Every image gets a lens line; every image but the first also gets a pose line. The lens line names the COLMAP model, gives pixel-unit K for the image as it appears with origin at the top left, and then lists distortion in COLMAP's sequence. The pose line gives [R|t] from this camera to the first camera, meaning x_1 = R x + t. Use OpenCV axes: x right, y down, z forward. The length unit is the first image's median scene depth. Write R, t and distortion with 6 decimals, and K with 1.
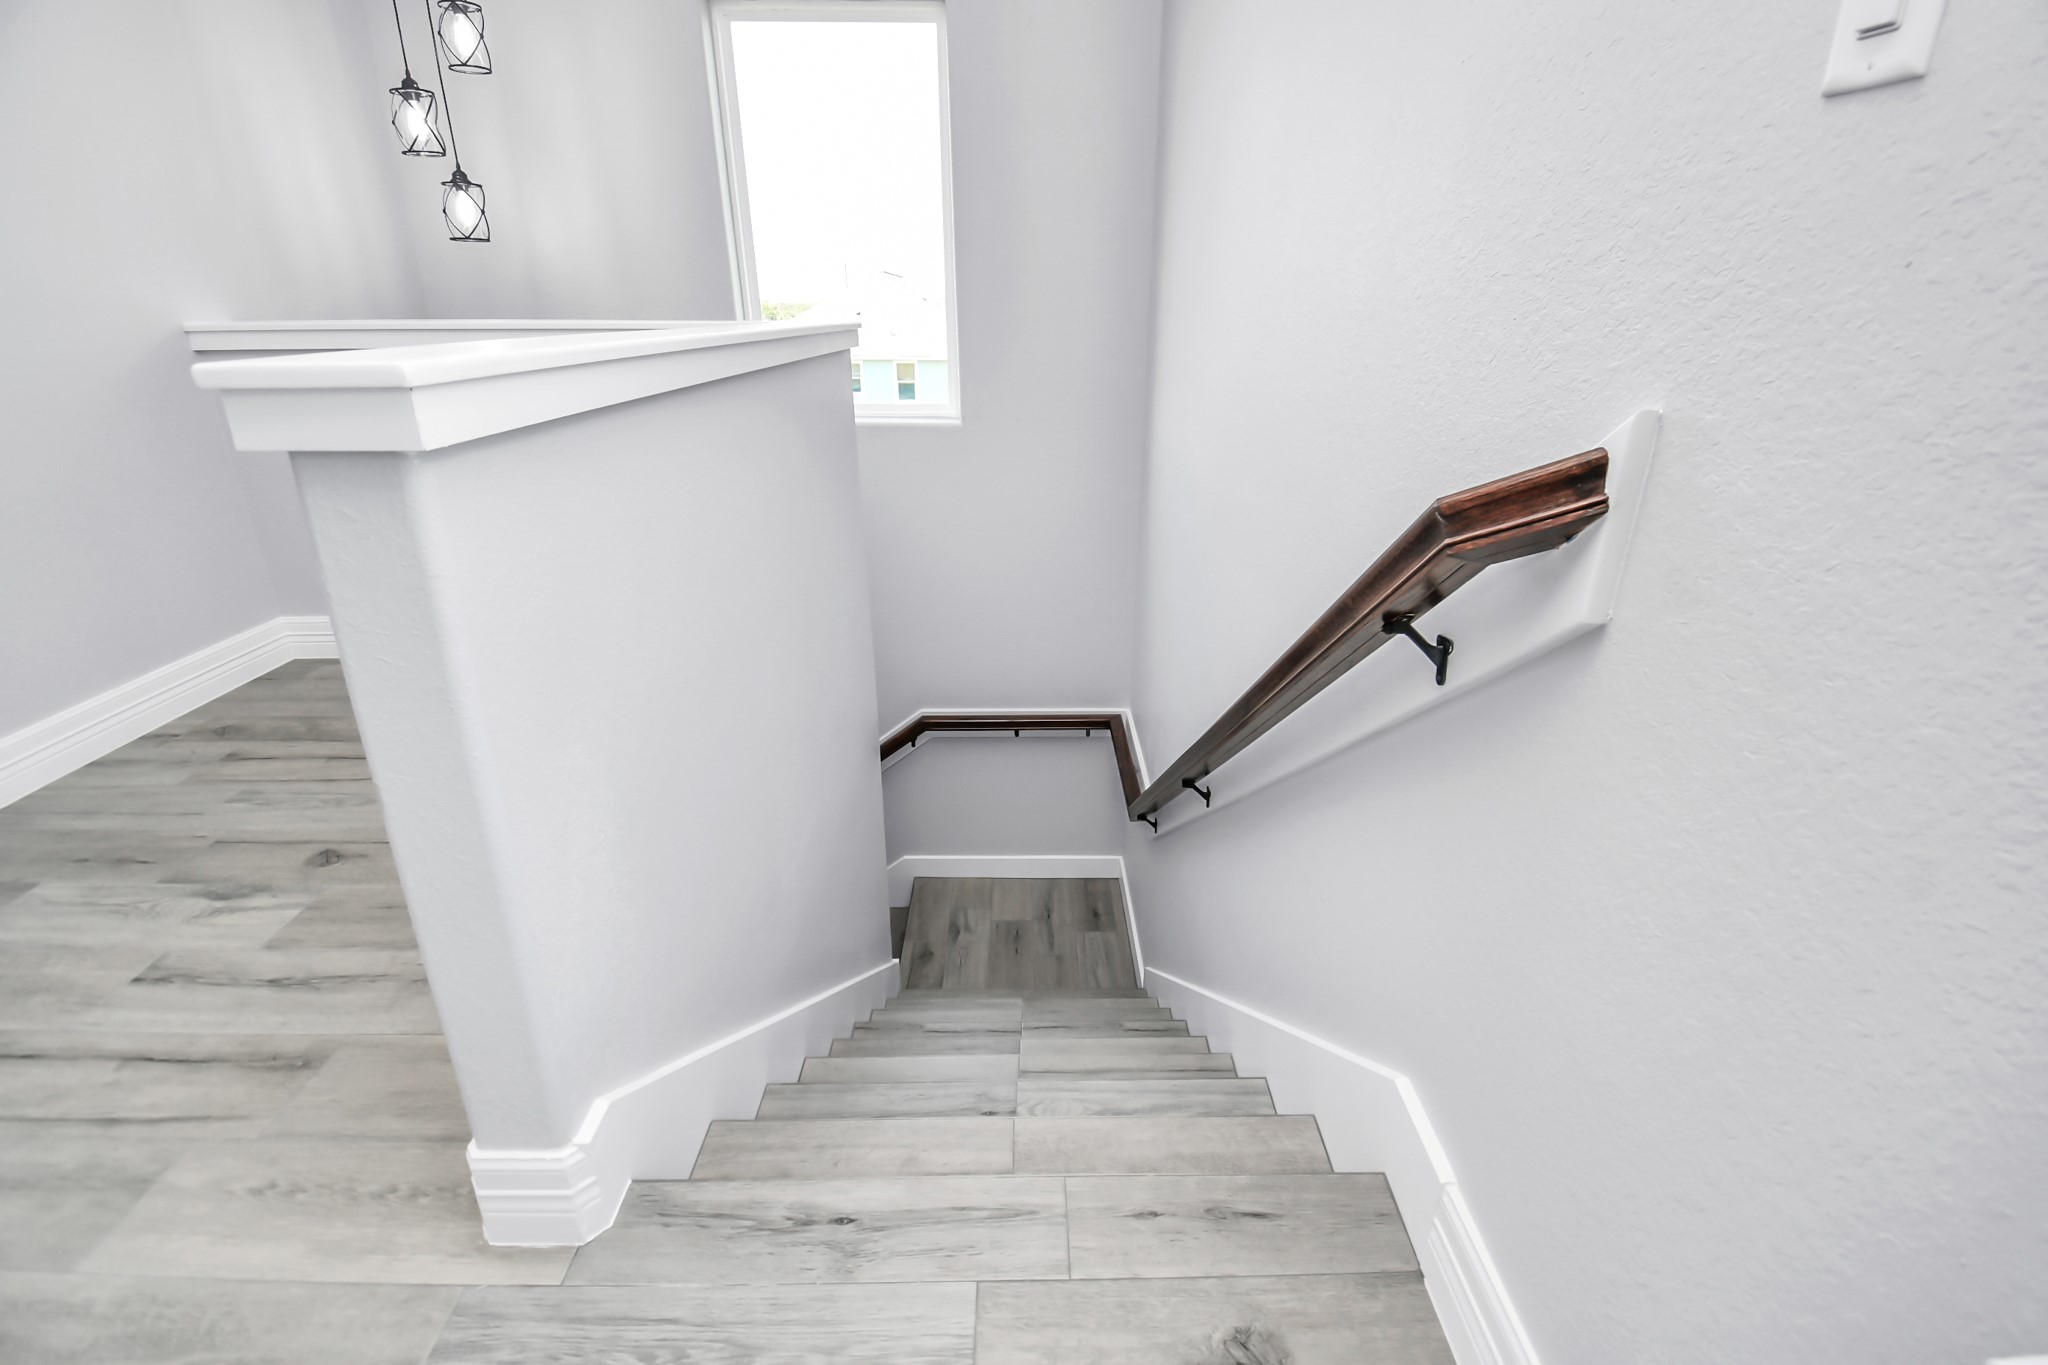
lens RADIAL K [[941.2, 0, 1066.1], [0, 941.2, 688.4], [0, 0, 1]] dist [-0.002776, -0.006765]
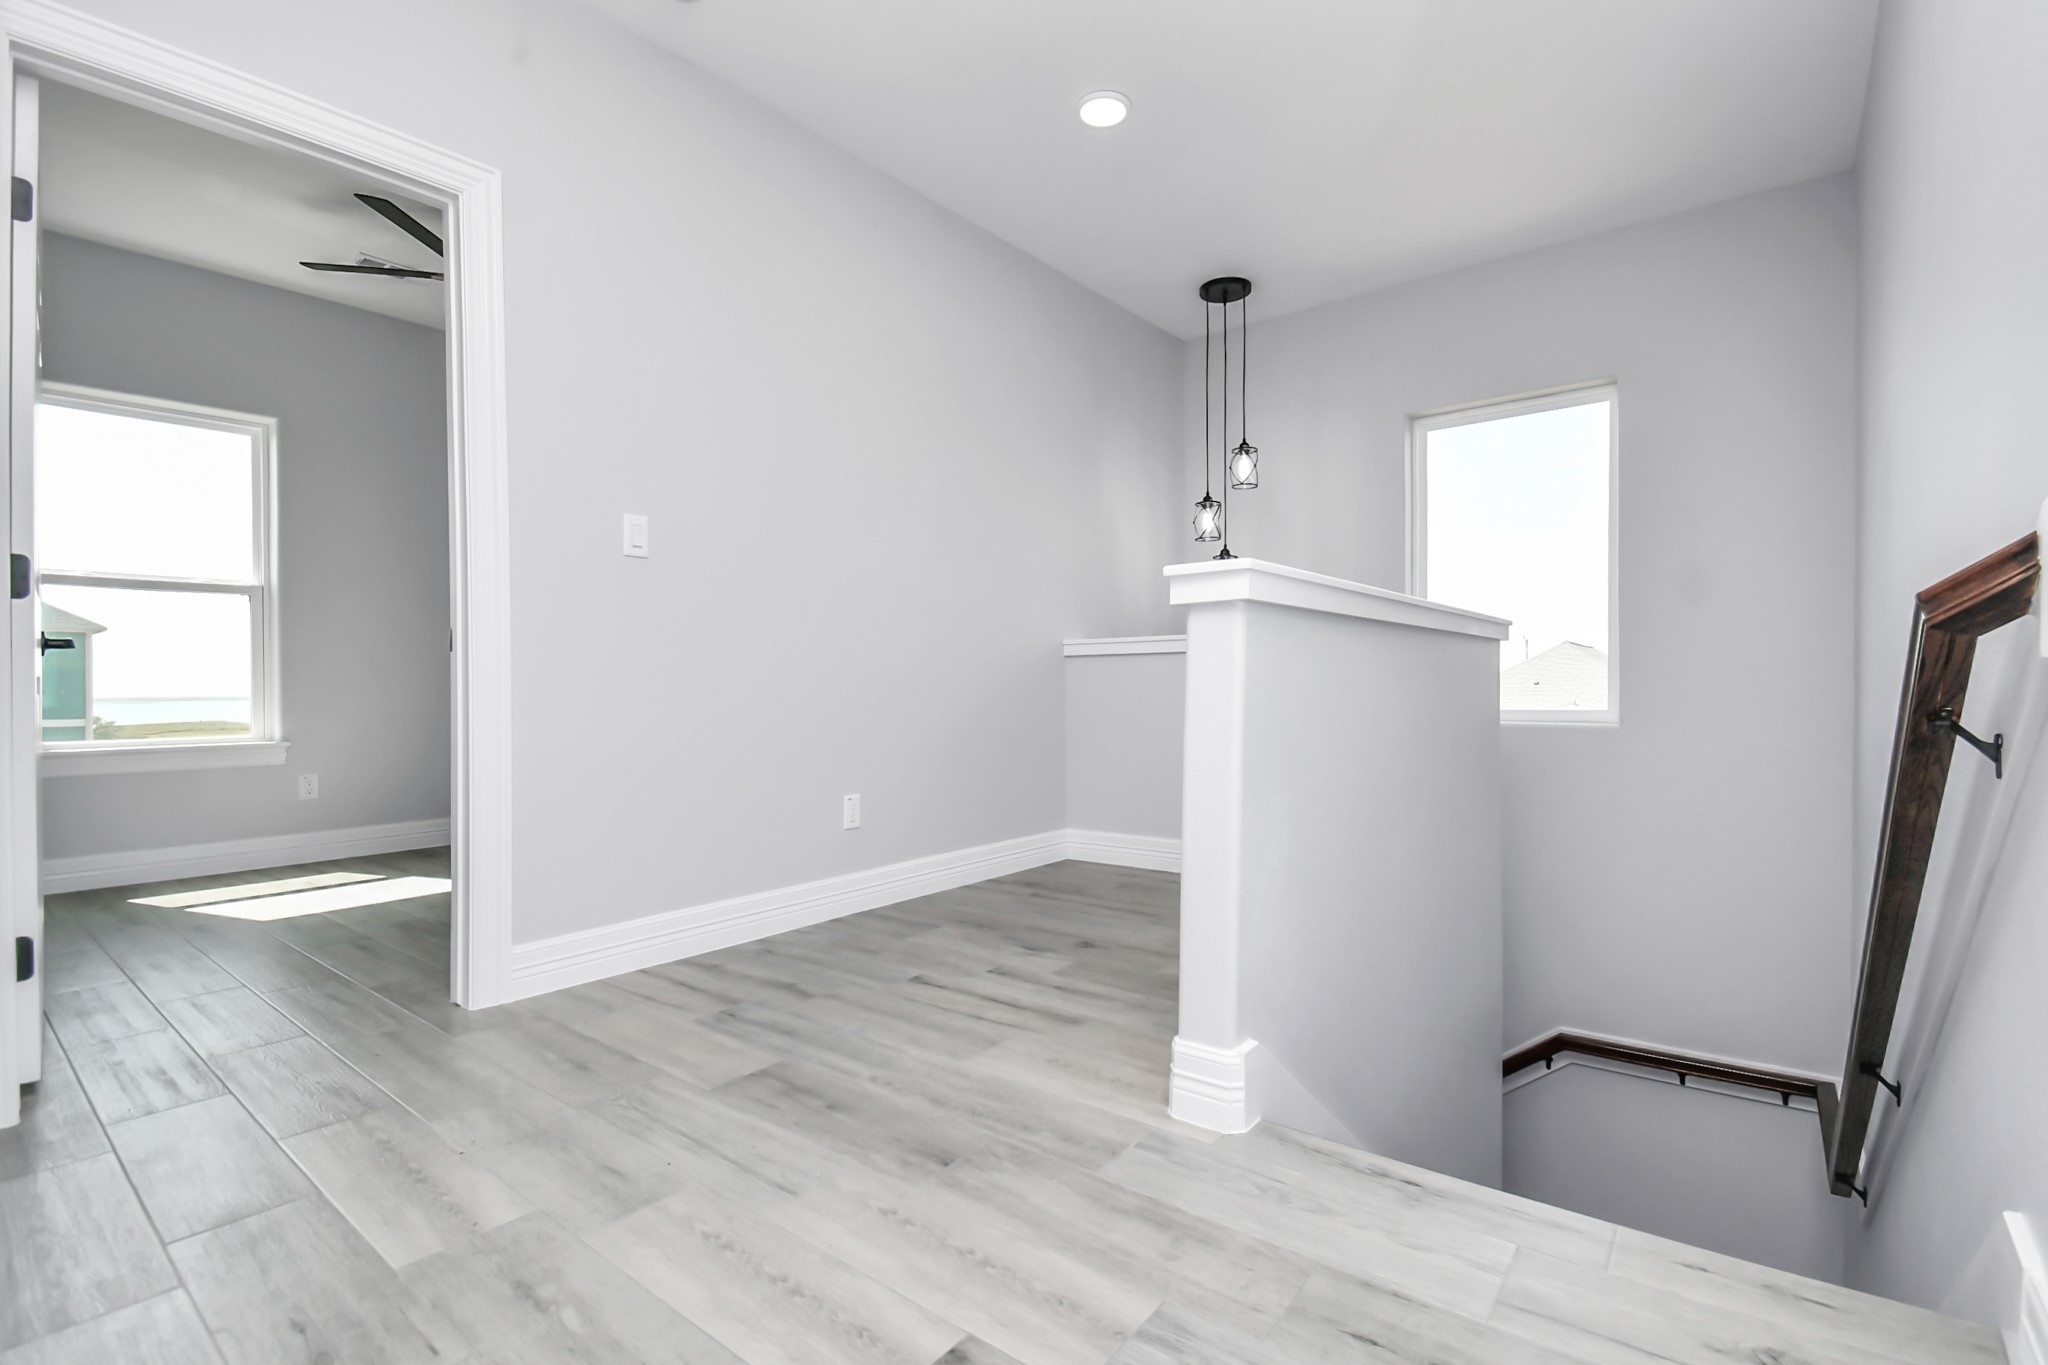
lens RADIAL K [[941.2, 0, 1030.6], [0, 941.2, 683.0], [0, 0, 1]] dist [-0.002776, -0.006765]
pose [[0.767486, -0.008892, -0.641004, 0.109448], [-0.230564, 0.929166, -0.288948, 0.242337], [0.598168, 0.369556, 0.711072, -0.271756]]
